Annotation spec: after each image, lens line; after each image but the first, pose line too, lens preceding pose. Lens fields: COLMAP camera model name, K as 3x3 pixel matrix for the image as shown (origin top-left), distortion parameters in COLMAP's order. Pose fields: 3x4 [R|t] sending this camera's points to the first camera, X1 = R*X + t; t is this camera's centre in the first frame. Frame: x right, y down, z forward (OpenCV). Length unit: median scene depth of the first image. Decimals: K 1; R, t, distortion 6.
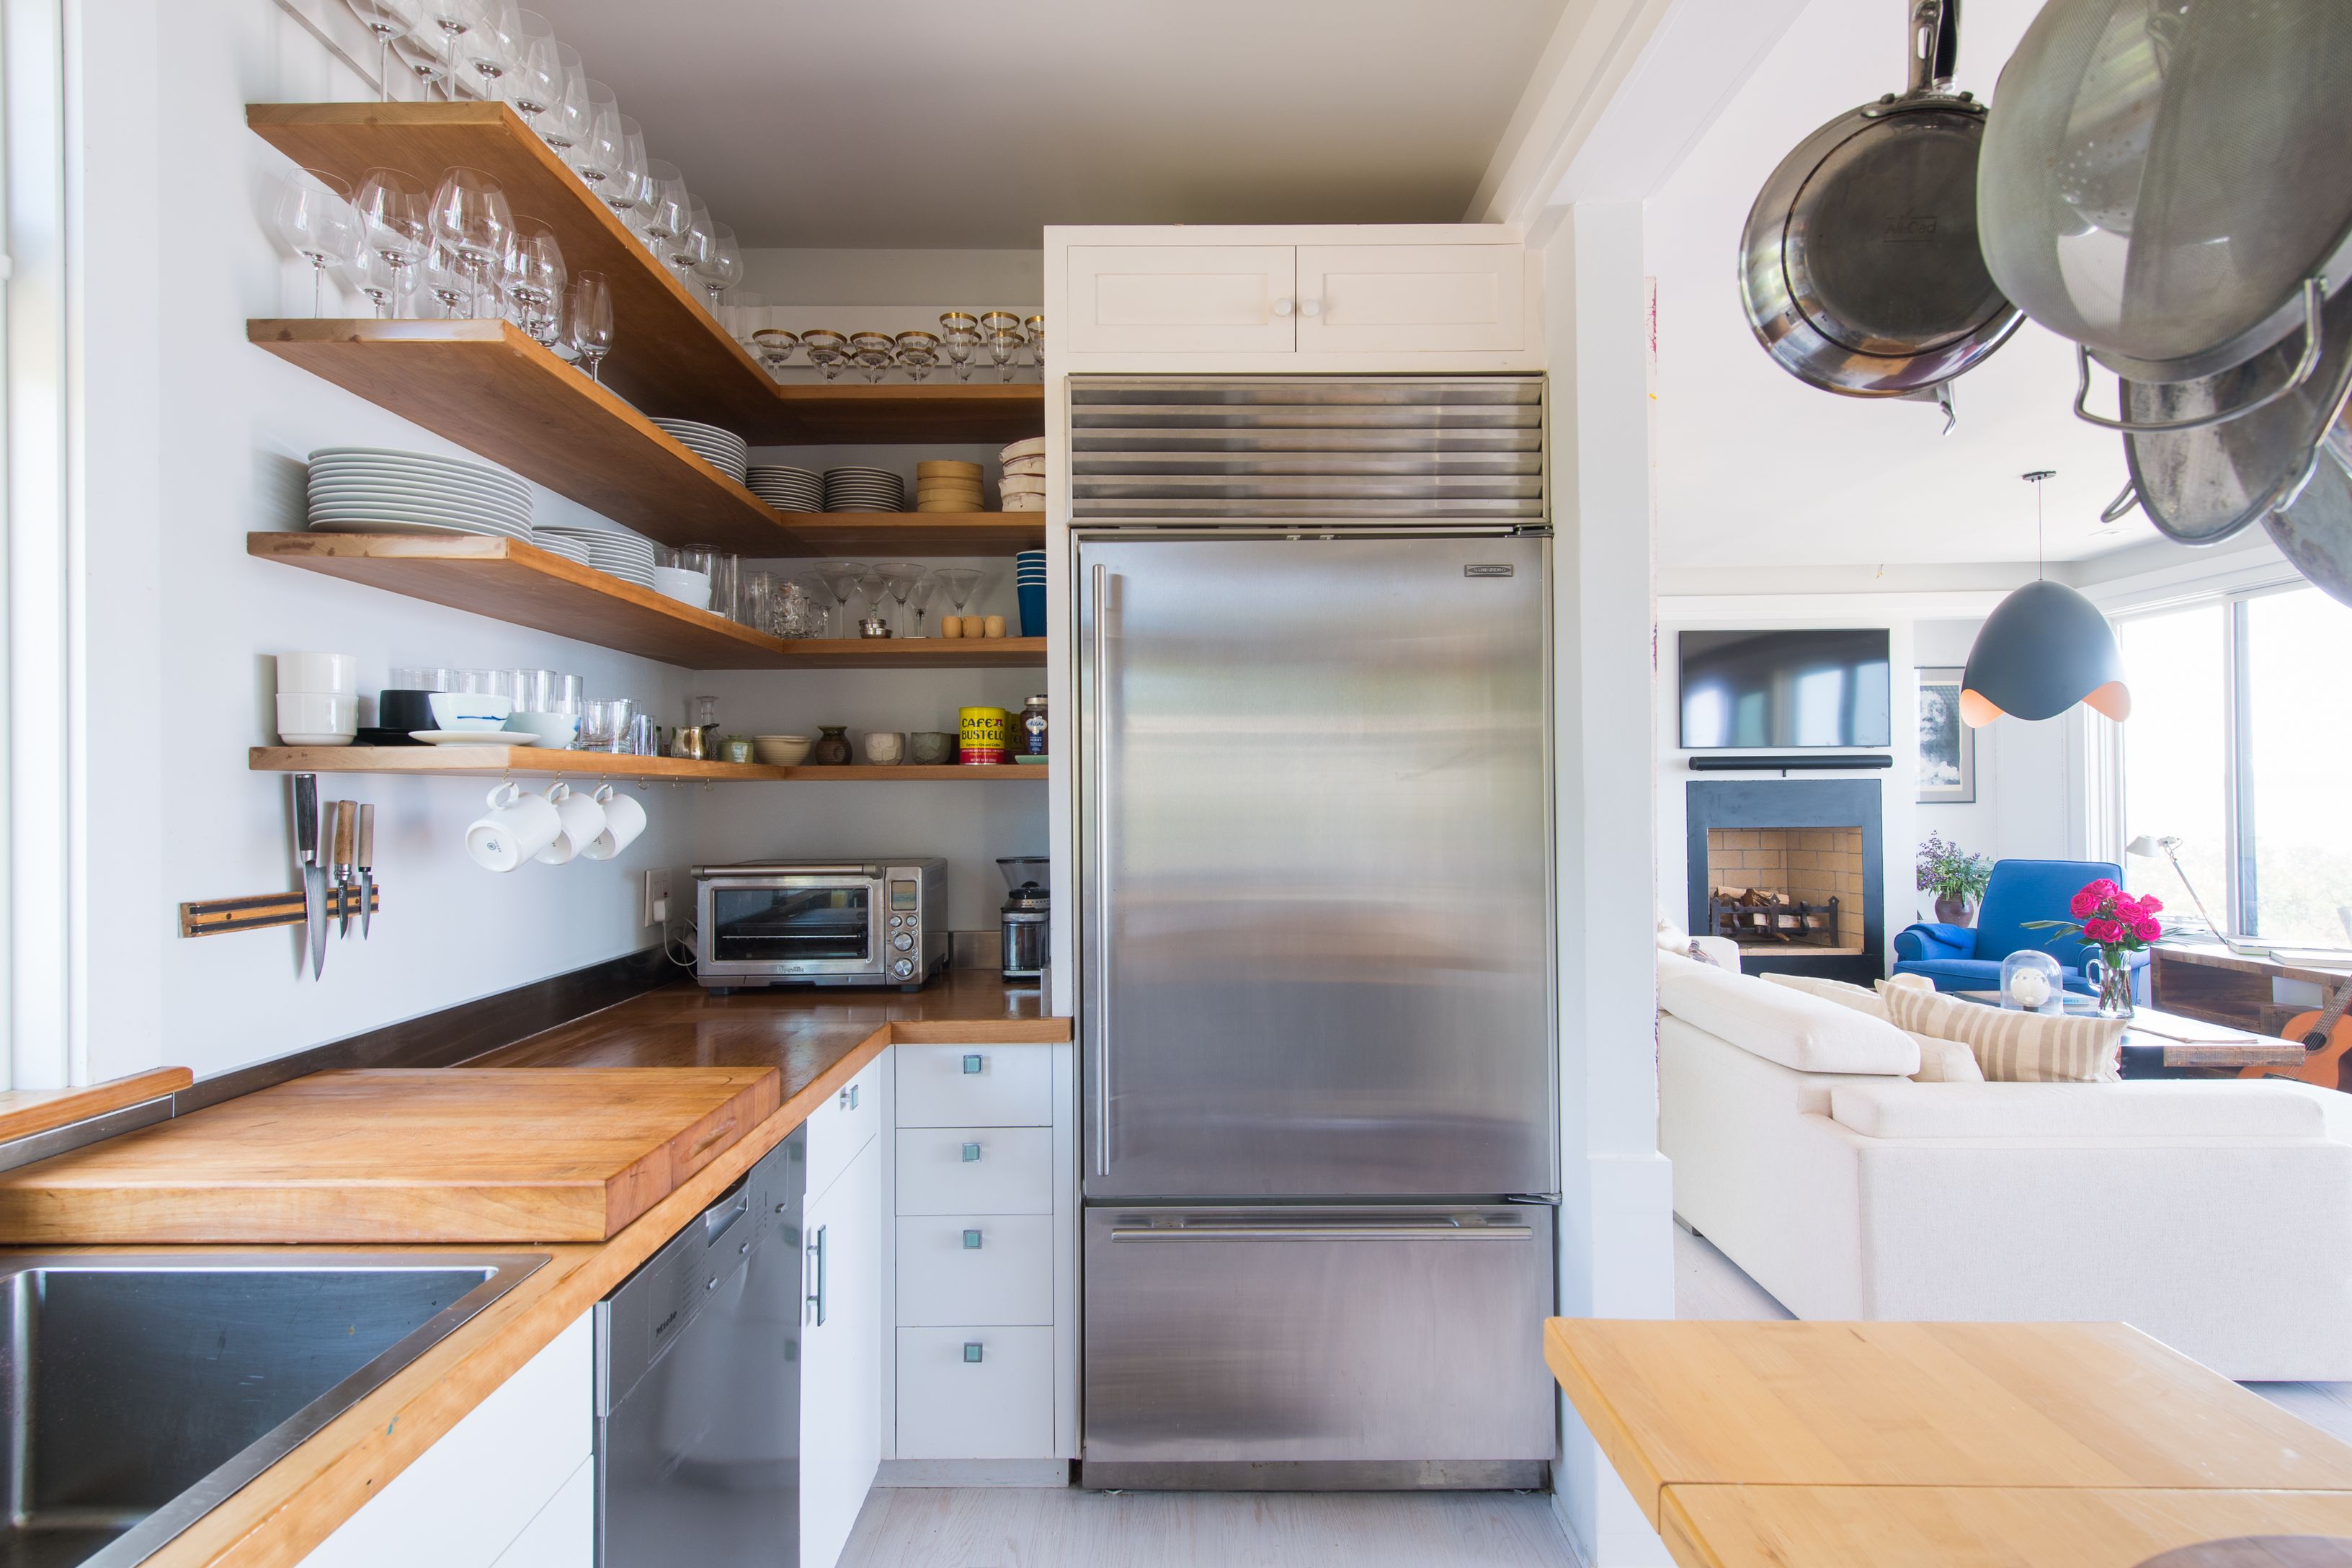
lens RADIAL K [[1130.8, 0, 1171.8], [0, 1130.8, 786.3], [0, 0, 1]] dist [0.000379, -0.000579]
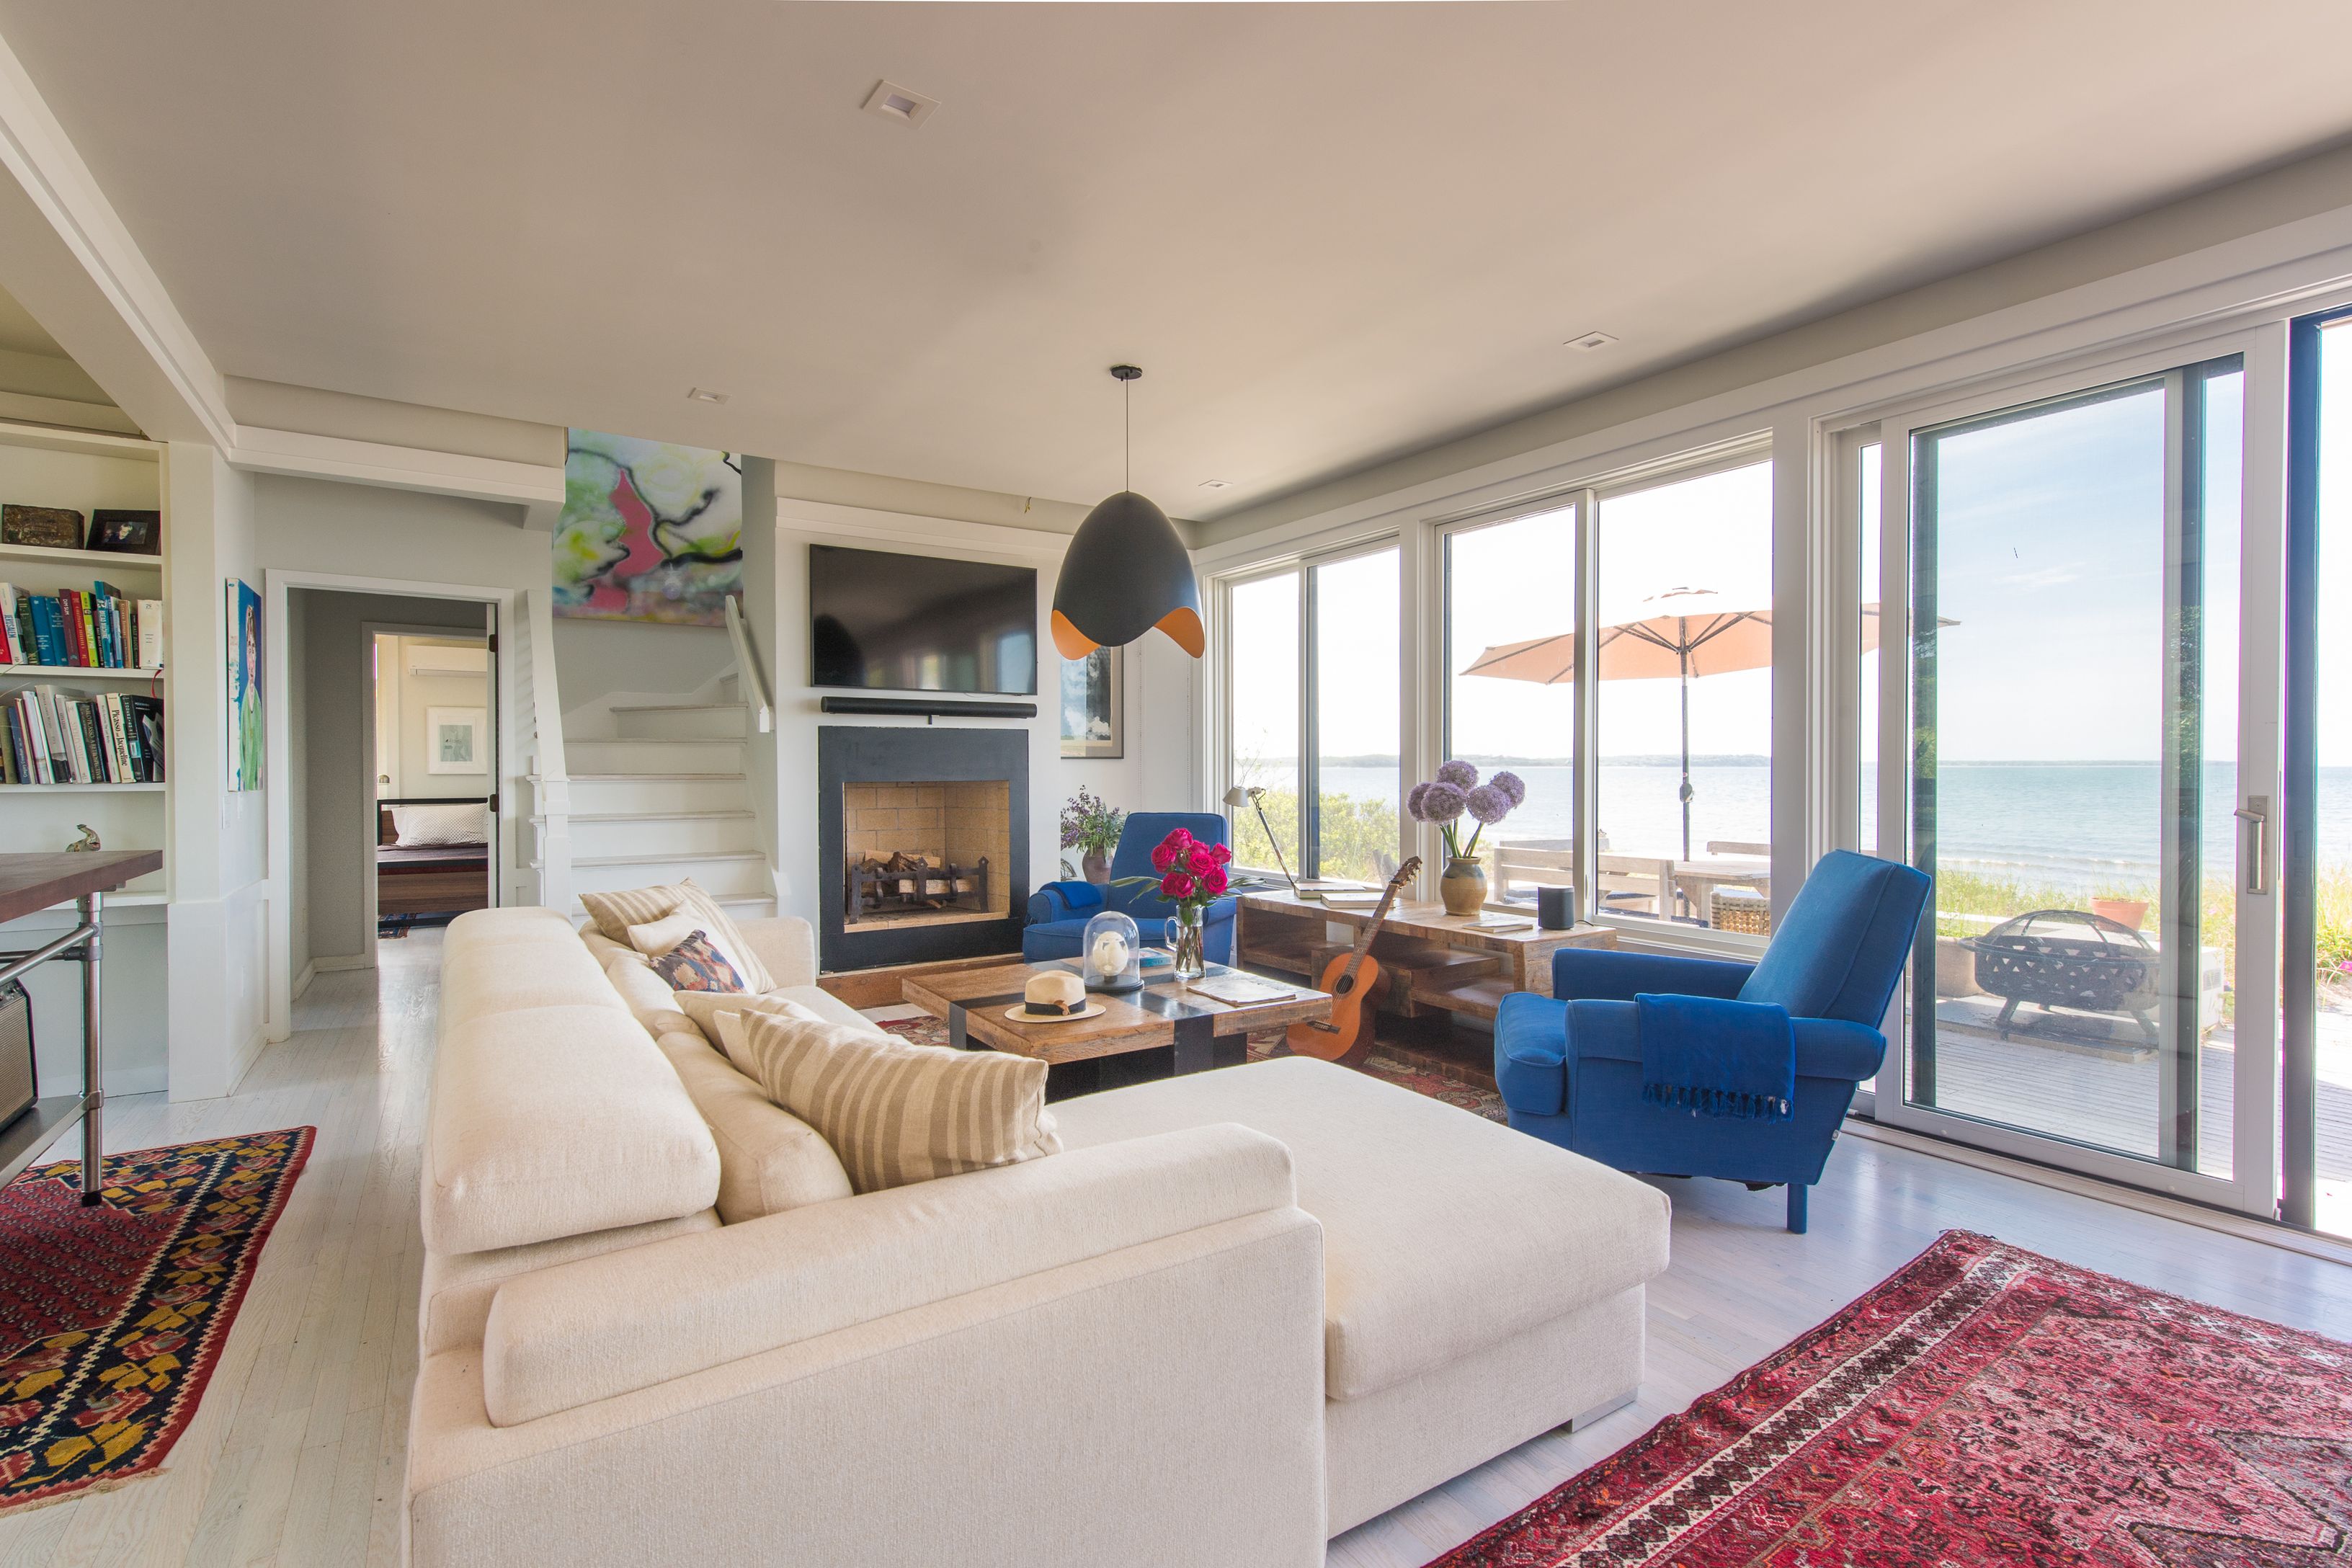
lens RADIAL K [[1067.4, 0, 1179.5], [0, 1067.4, 781.9], [0, 0, 1]] dist [0.001650, 0.000000]
pose [[0.825599, -0.000579, 0.564257, 0.239593], [-0.011220, 0.999785, 0.017443, 0.020622], [-0.564145, -0.020732, 0.825415, 0.205299]]
